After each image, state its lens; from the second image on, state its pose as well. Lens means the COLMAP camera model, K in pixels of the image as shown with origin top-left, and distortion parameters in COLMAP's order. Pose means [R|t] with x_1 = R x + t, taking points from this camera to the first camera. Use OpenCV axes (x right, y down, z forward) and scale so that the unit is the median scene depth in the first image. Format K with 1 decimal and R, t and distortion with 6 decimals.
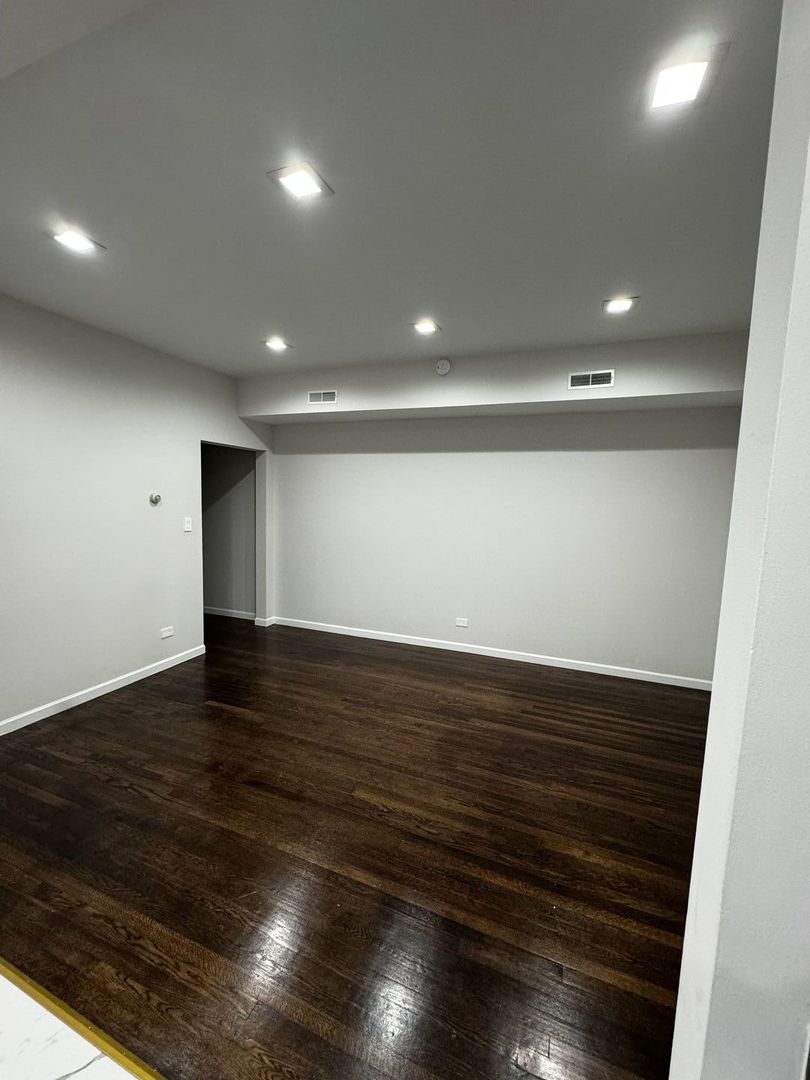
lens RADIAL K [[428.2, 0, 408.0], [0, 428.2, 532.3], [0, 0, 1]] dist [0.003651, 0.000250]
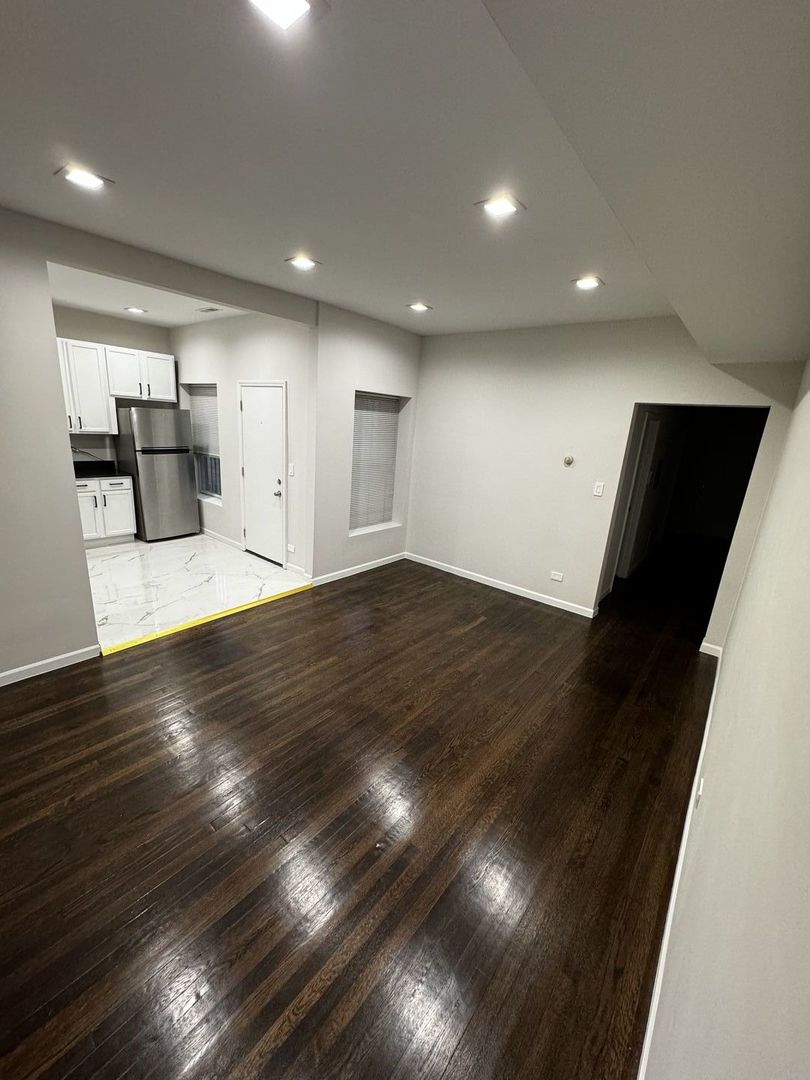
lens RADIAL K [[428.2, 0, 410.9], [0, 428.2, 543.7], [0, 0, 1]] dist [0.003651, 0.000250]
pose [[-0.304270, 0.210526, -0.929031, 0.889601], [-0.152515, 0.951925, 0.265664, -0.144426], [0.940297, 0.222525, -0.257534, 1.282832]]
